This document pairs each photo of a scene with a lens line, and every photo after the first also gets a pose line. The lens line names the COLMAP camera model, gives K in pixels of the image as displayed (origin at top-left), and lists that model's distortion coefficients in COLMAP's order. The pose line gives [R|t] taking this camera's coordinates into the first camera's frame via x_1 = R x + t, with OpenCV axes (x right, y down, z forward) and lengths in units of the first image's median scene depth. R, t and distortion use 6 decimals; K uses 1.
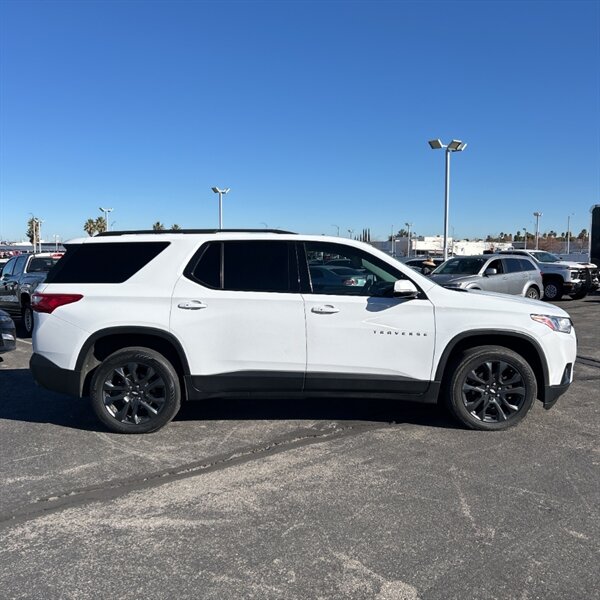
lens RADIAL K [[604.2, 0, 303.1], [0, 604.2, 299.1], [0, 0, 1]] dist [0.021832, 0.000000]
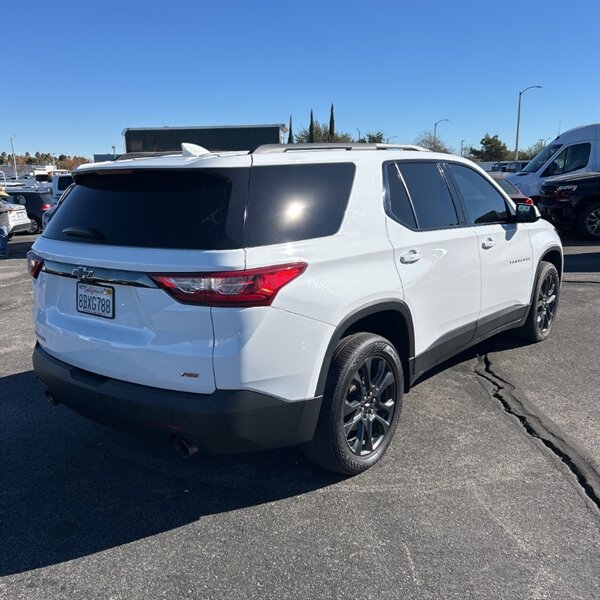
lens RADIAL K [[604.2, 0, 294.9], [0, 604.2, 298.5], [0, 0, 1]] dist [0.021832, 0.000000]
pose [[0.657367, -0.168600, 0.734468, -0.773190], [0.076131, 0.984522, 0.157862, -0.061180], [-0.749715, -0.047858, 0.660028, 0.641704]]
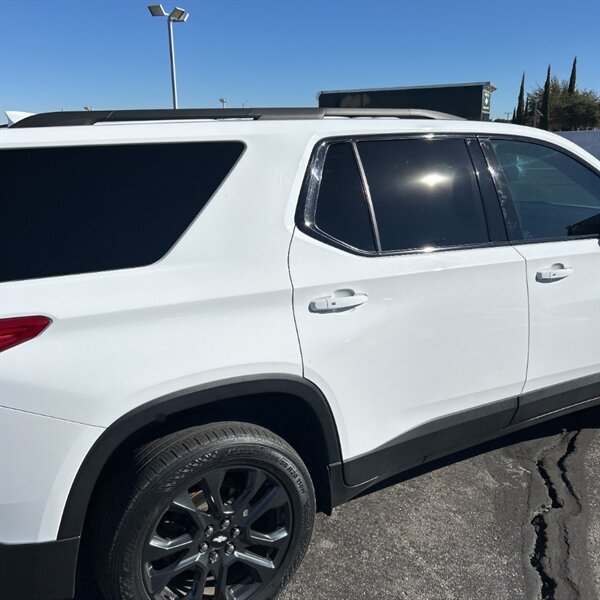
lens RADIAL K [[604.2, 0, 301.5], [0, 604.2, 303.5], [0, 0, 1]] dist [0.021832, 0.000000]
pose [[0.877649, -0.140512, 0.458246, -0.389710], [0.052553, 0.978510, 0.199389, -0.070863], [-0.476415, -0.150912, 0.866172, 0.654473]]
